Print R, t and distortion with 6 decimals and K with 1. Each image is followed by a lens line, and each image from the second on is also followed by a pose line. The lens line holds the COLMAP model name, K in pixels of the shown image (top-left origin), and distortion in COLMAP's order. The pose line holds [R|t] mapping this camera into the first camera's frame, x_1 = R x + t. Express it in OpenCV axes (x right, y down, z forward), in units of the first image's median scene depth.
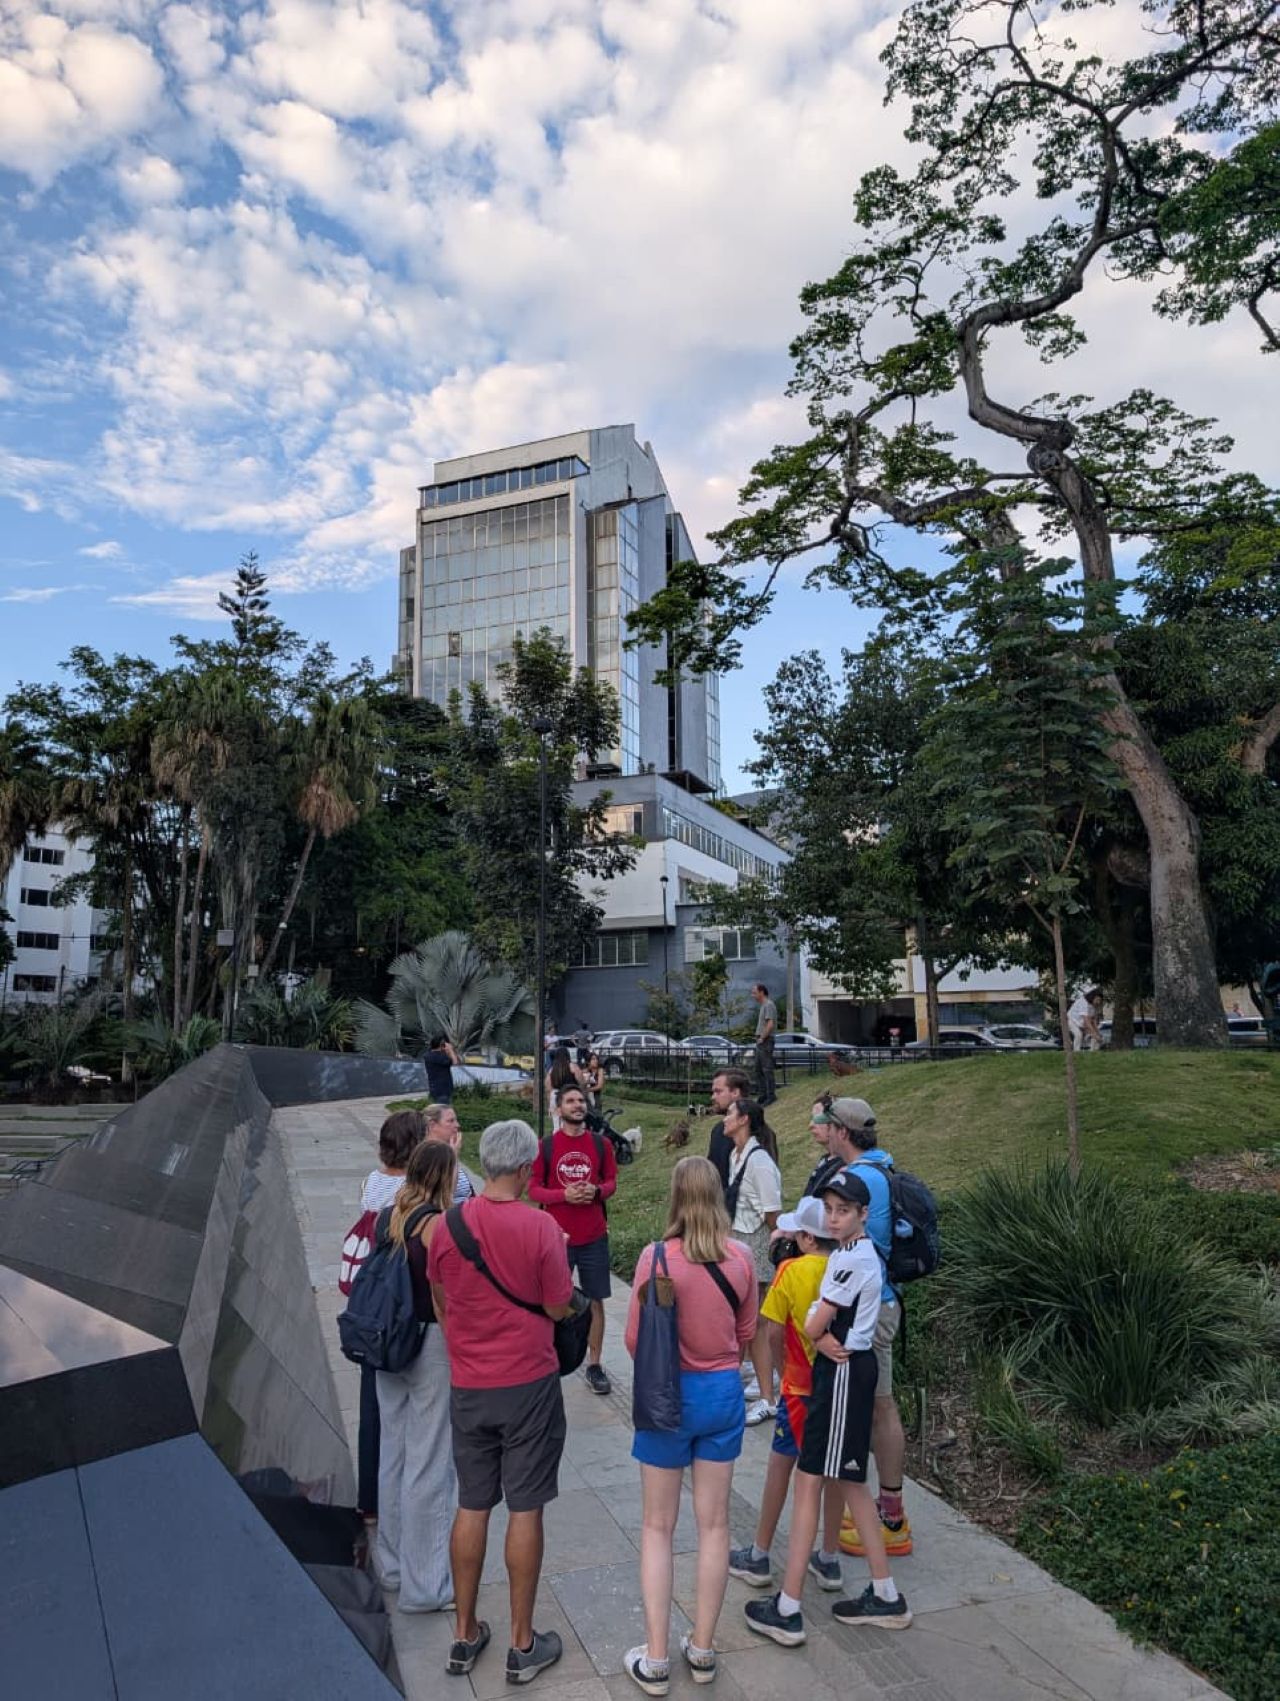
lens RADIAL K [[1275.4, 0, 643.5], [0, 1275.4, 868.6], [0, 0, 1]] dist [0.038376, -0.002181]
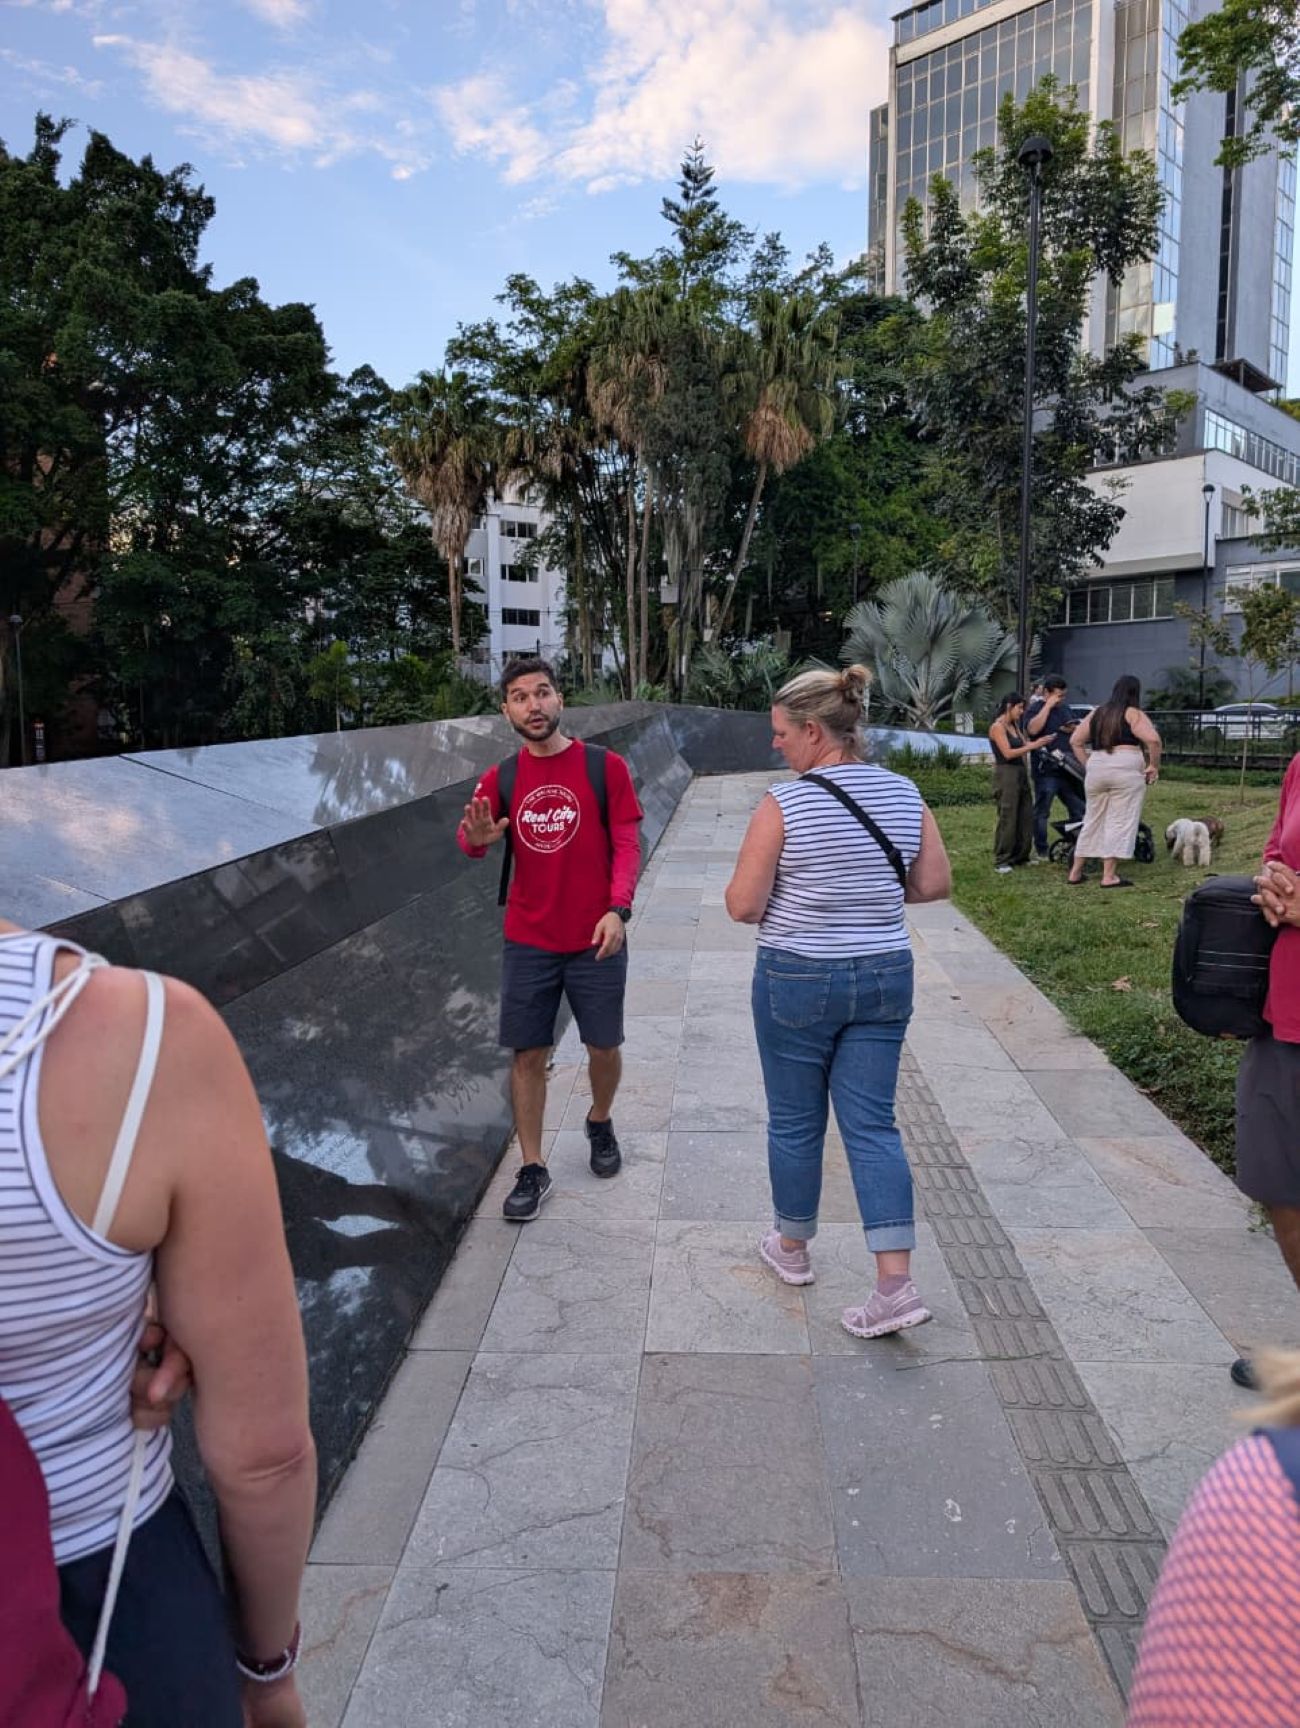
lens RADIAL K [[1282.9, 0, 642.8], [0, 1282.9, 867.1], [0, 0, 1]] dist [0.019510, -0.000647]
pose [[0.930013, 0.041224, -0.365207, -0.005447], [0.048317, 0.971351, 0.232686, 0.026025], [0.364336, -0.234047, 0.901377, 0.118817]]
